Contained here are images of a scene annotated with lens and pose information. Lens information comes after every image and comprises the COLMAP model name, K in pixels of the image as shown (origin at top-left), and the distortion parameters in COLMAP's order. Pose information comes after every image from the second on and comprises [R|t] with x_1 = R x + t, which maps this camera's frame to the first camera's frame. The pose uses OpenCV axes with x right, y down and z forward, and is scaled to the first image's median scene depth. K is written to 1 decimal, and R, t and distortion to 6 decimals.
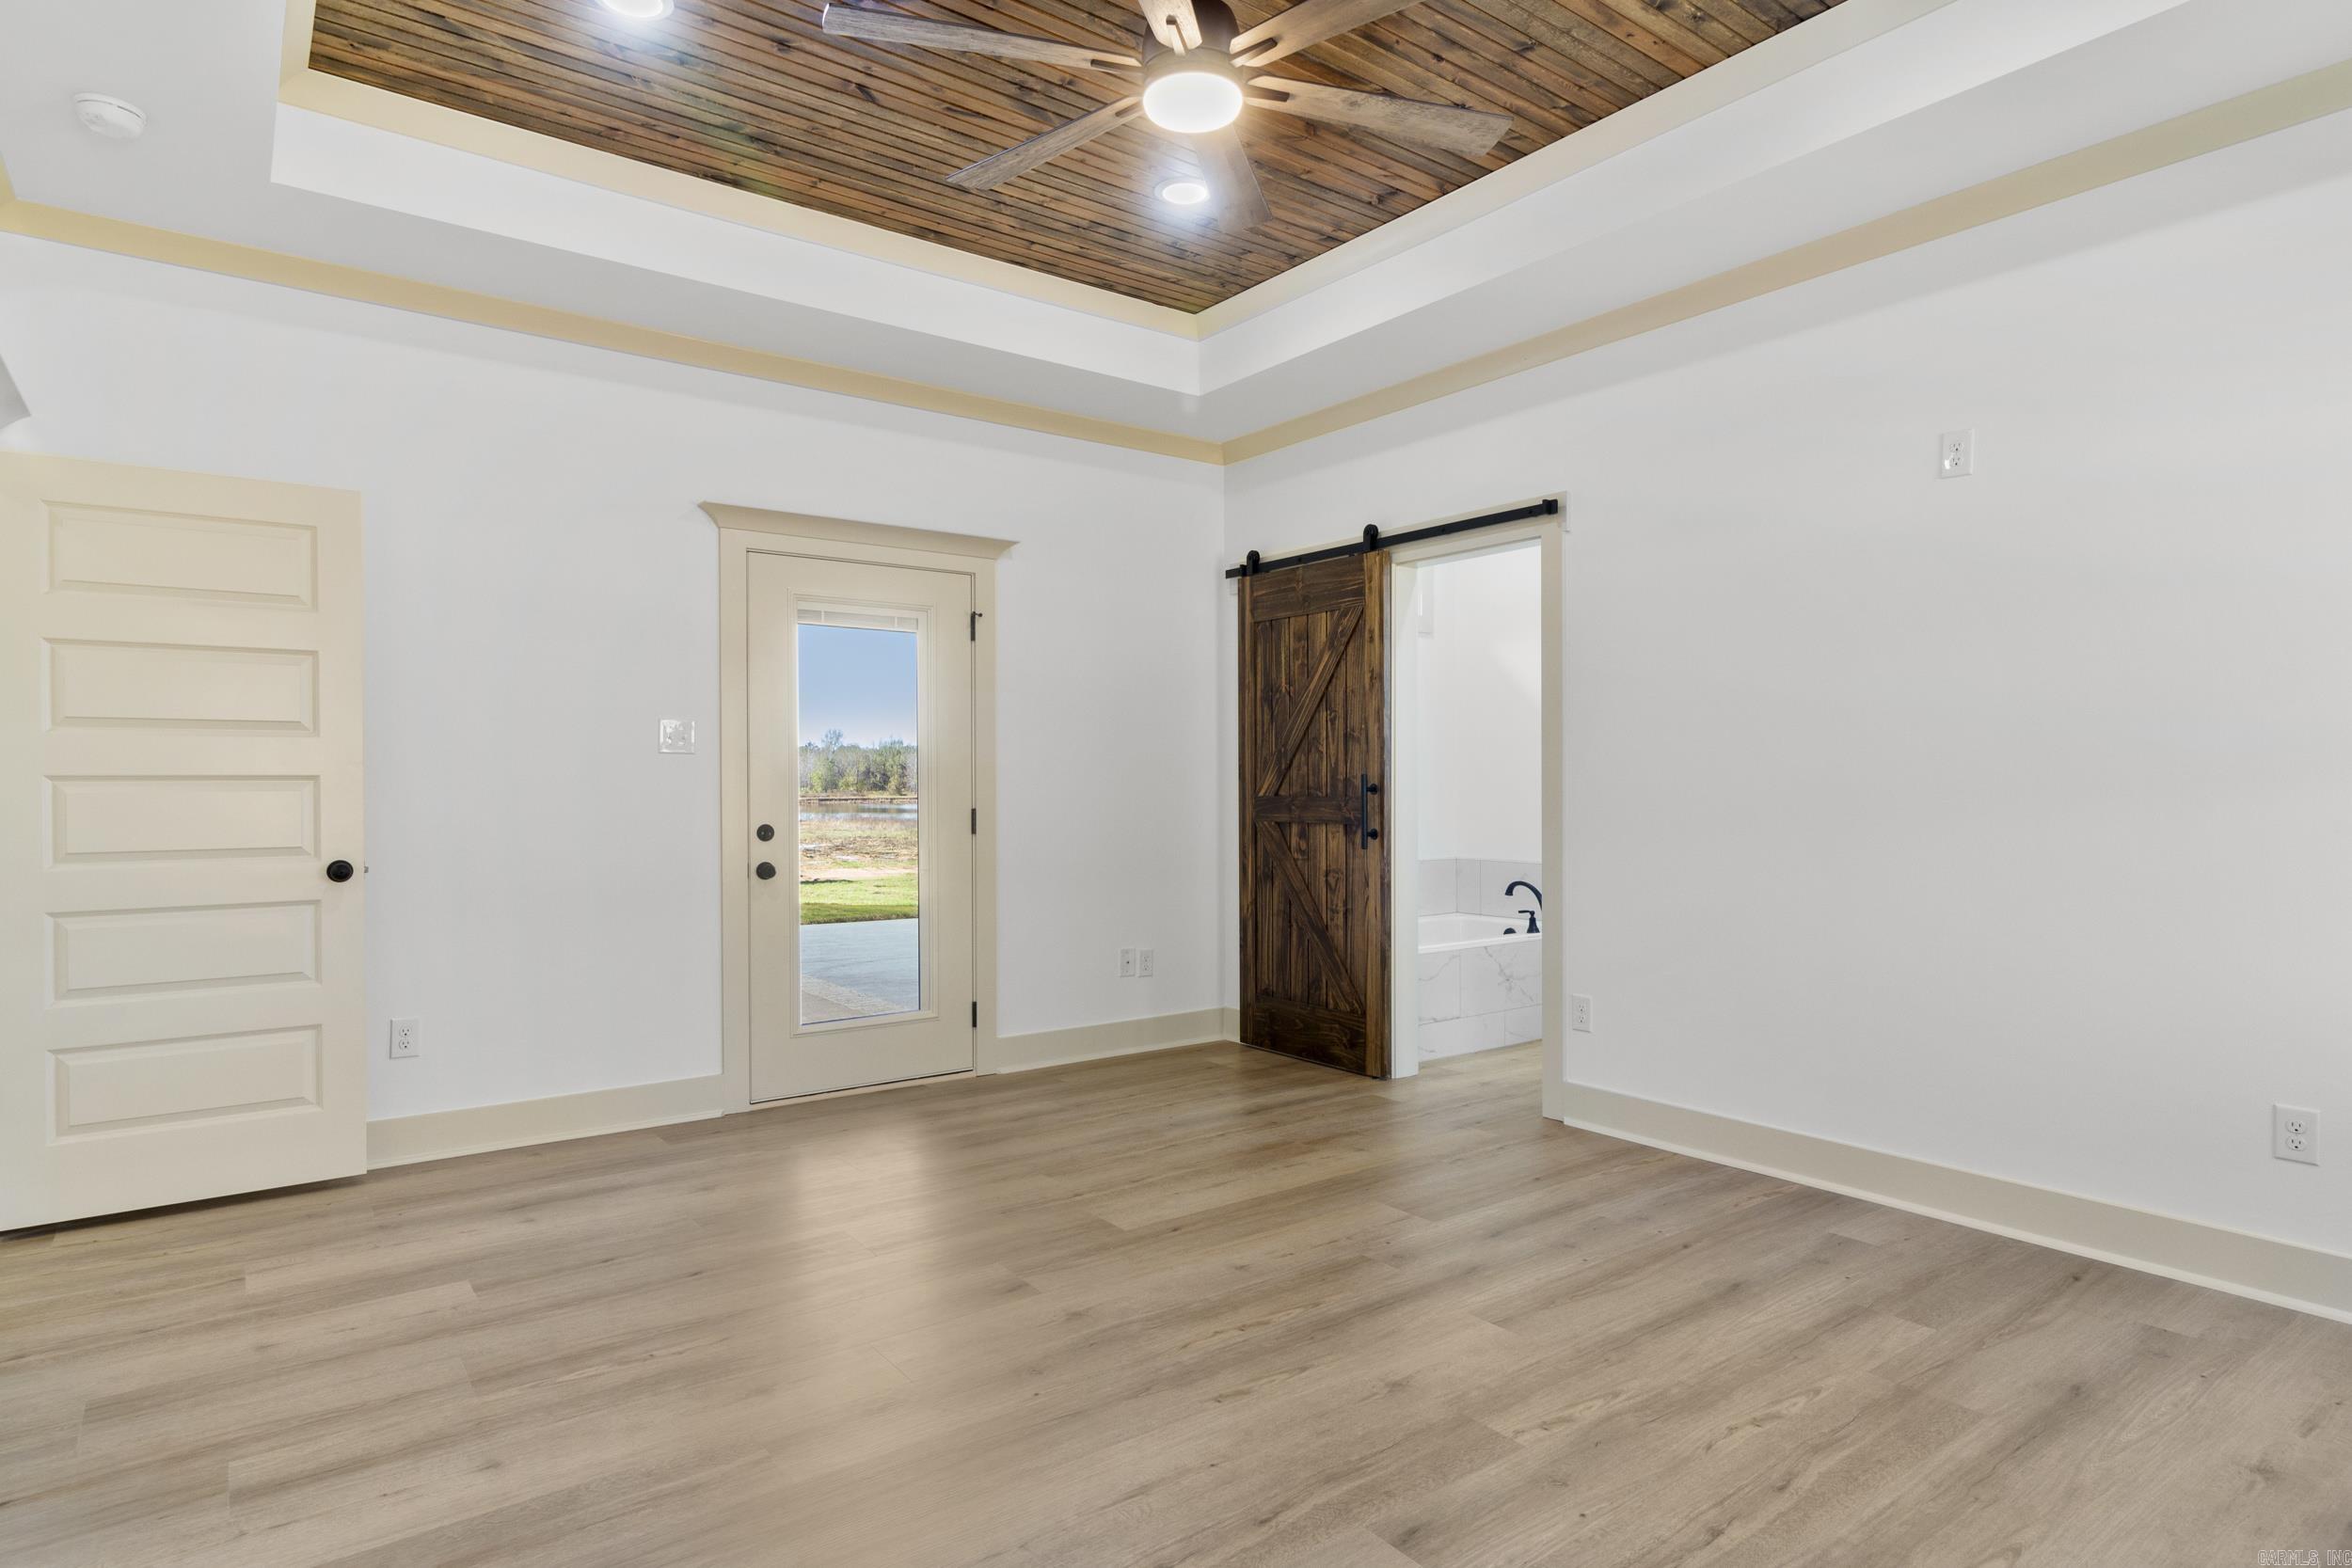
lens RADIAL K [[1304.1, 0, 1192.5], [0, 1304.1, 781.6], [0, 0, 1]] dist [-0.006506, 0.001110]
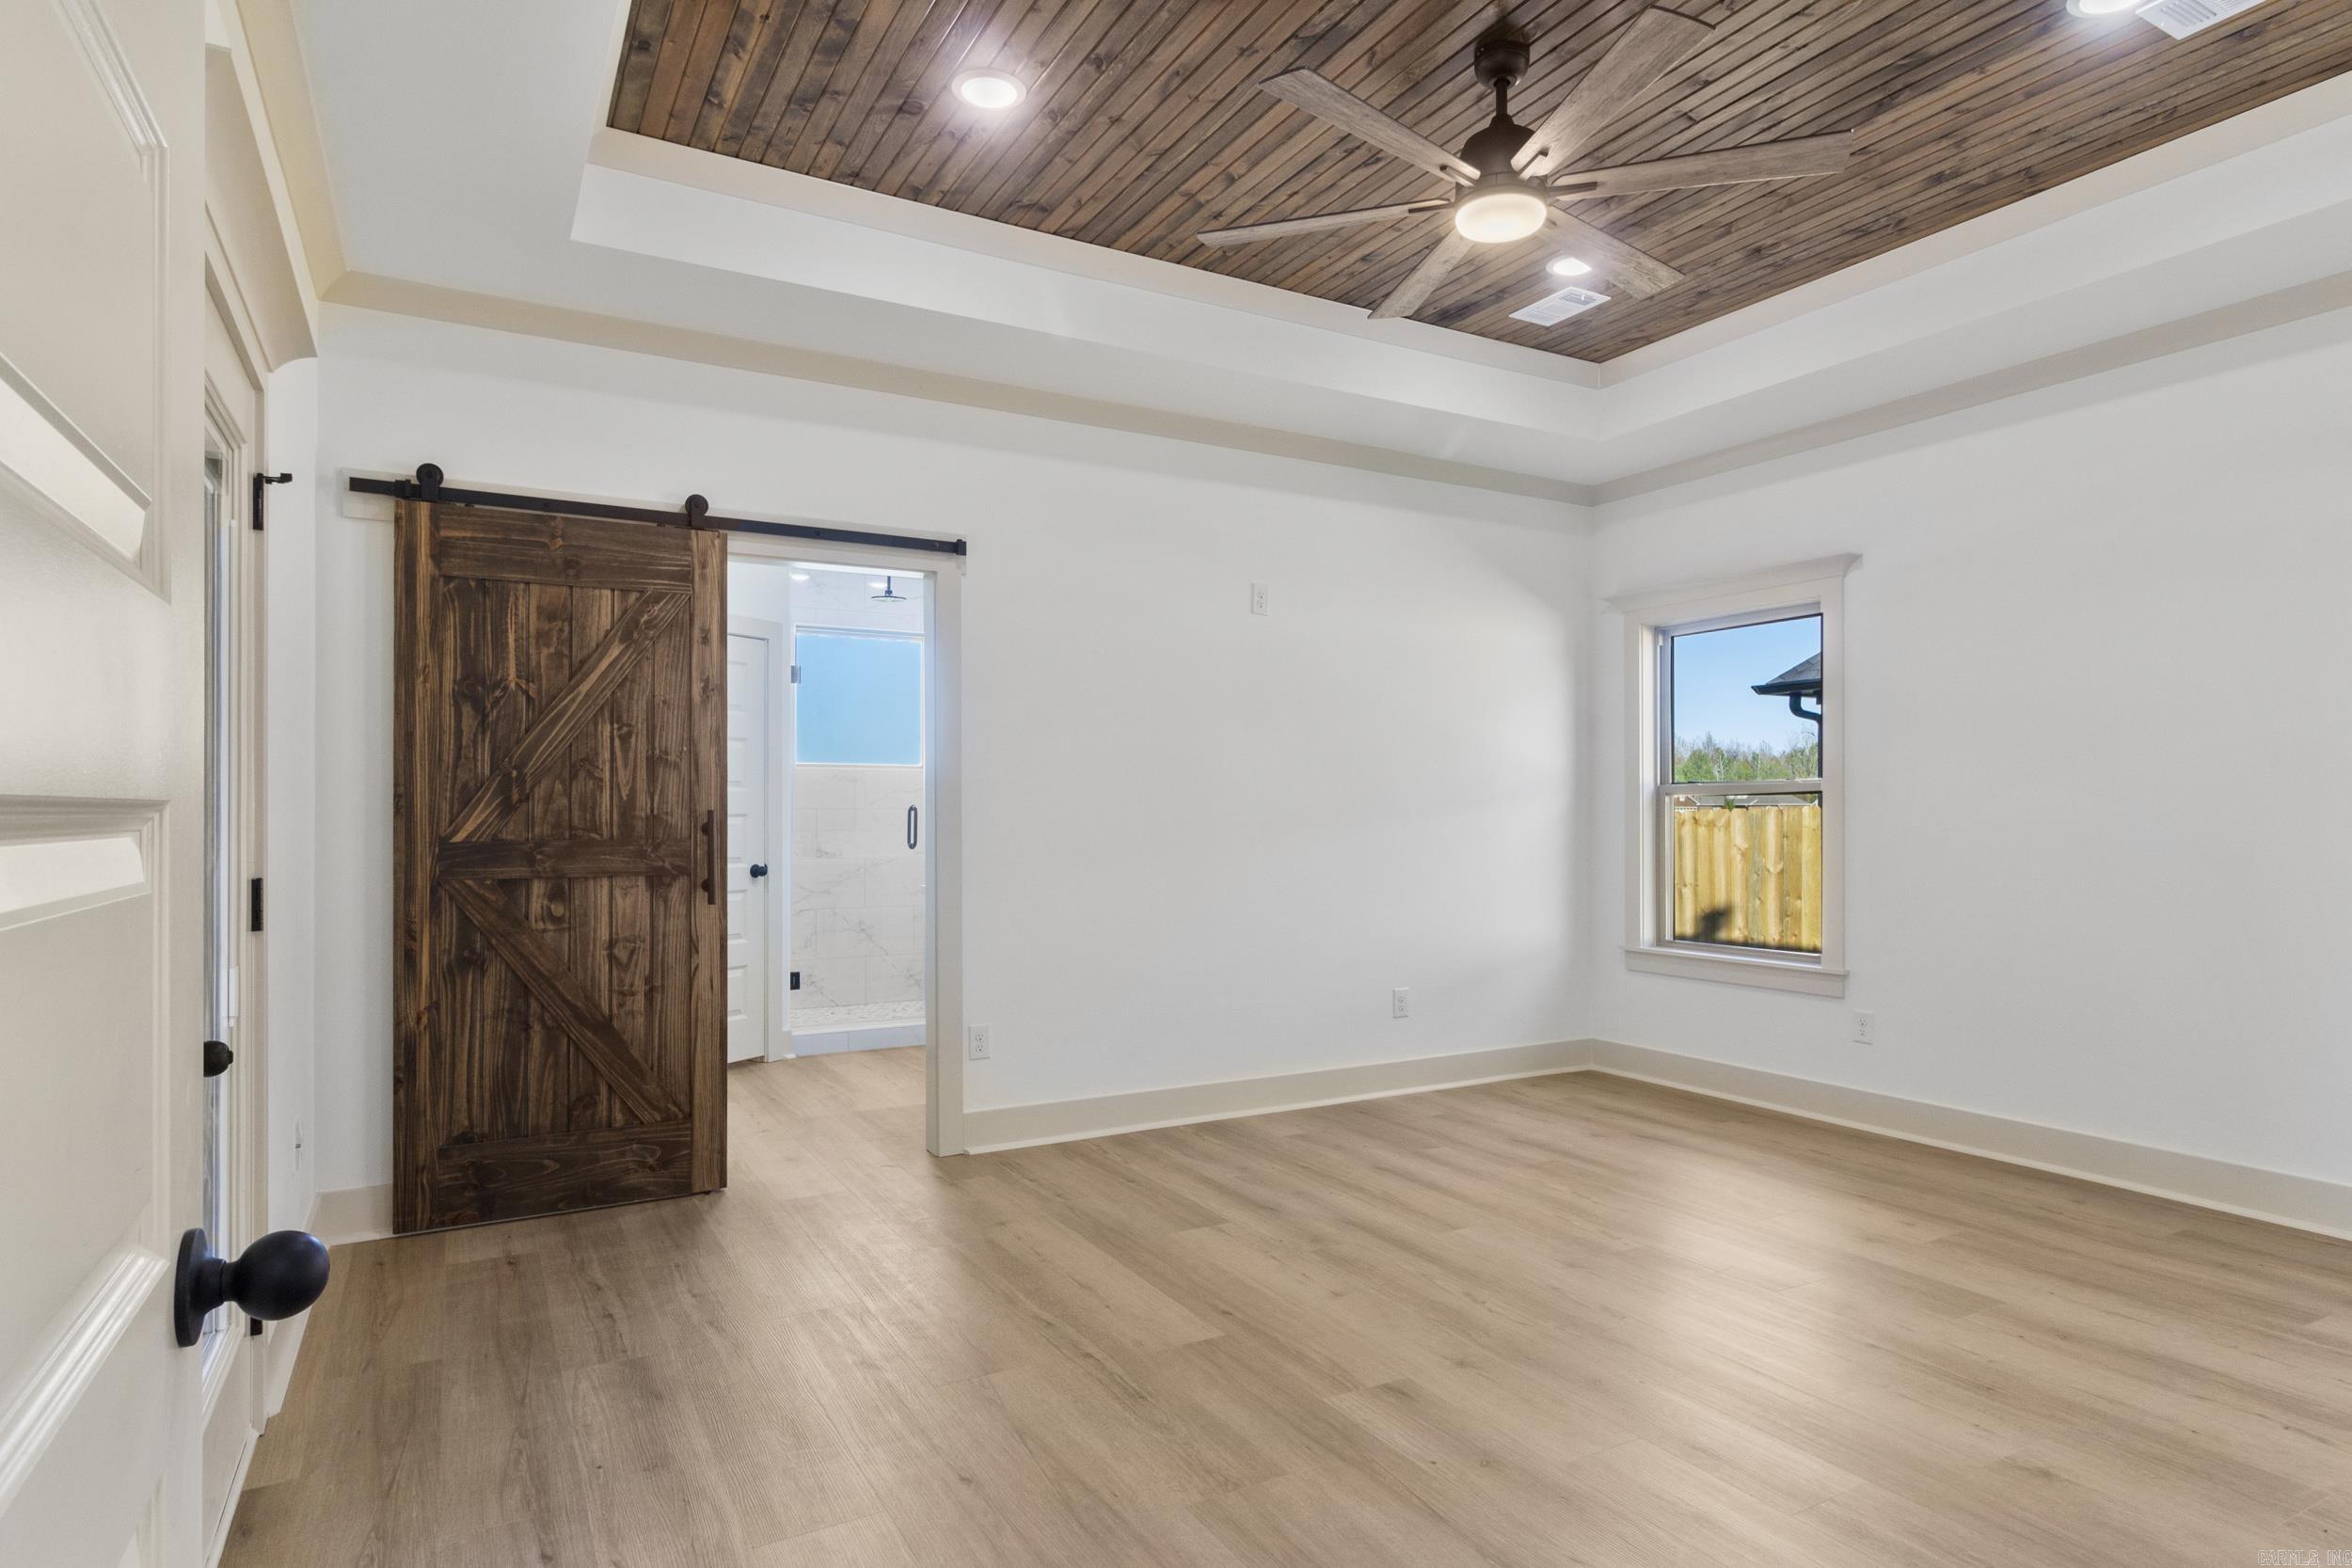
lens RADIAL K [[1304.1, 0, 1191.4], [0, 1304.1, 797.3], [0, 0, 1]] dist [-0.006506, 0.001110]
pose [[0.114053, 0.014241, 0.993373, -0.599171], [0.001298, 0.999894, -0.014484, -0.001526], [-0.993474, 0.002941, 0.114022, 0.597721]]
